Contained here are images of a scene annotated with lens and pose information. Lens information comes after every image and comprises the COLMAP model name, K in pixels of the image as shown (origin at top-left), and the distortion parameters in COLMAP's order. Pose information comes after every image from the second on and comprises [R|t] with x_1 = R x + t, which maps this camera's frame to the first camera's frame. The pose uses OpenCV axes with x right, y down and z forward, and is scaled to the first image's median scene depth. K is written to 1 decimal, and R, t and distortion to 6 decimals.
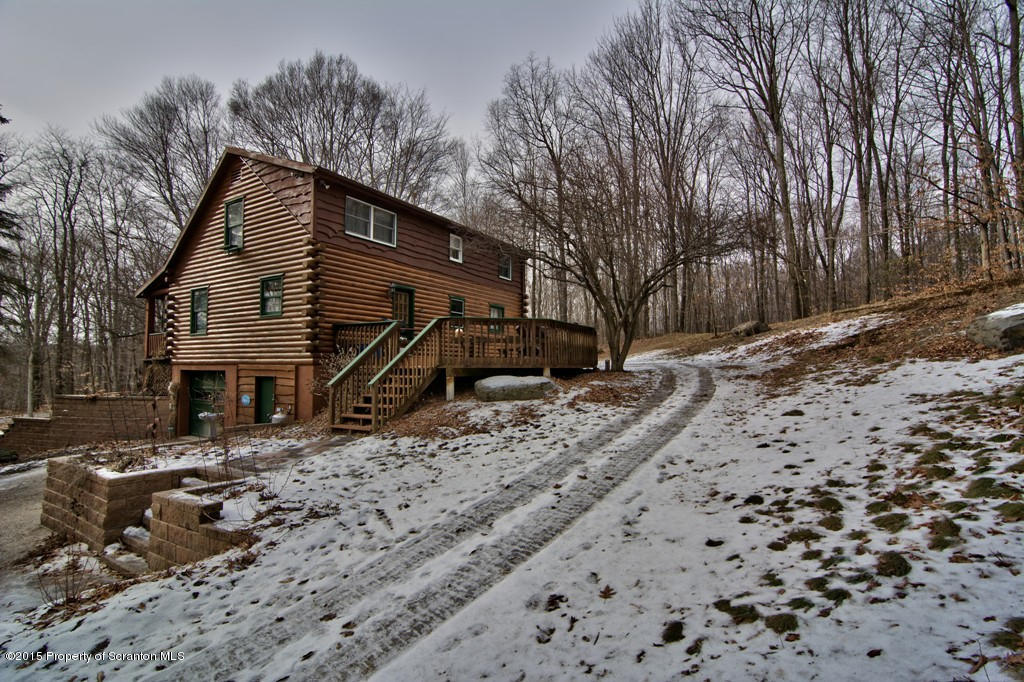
lens RADIAL K [[492.8, 0, 512.1], [0, 492.8, 340.7], [0, 0, 1]] dist [-0.008045, -0.009269]
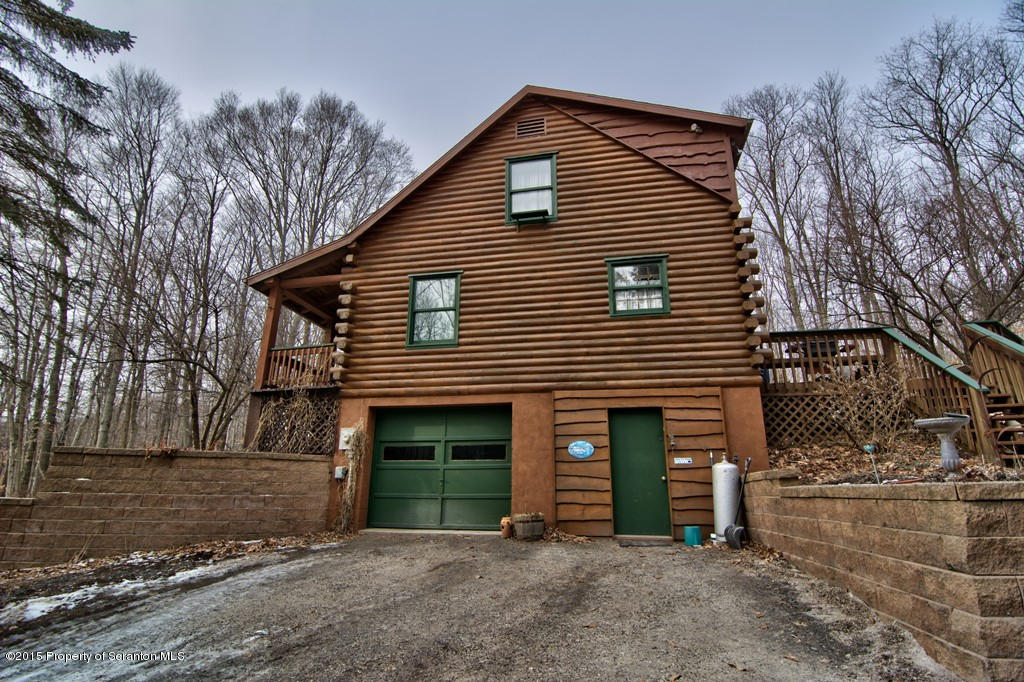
lens RADIAL K [[492.8, 0, 513.4], [0, 492.8, 344.2], [0, 0, 1]] dist [-0.008045, -0.009269]
pose [[0.938064, 0.108832, 0.328925, -0.790667], [-0.026400, 0.969076, -0.245347, 0.138648], [-0.345455, 0.221468, 0.911928, 0.441522]]
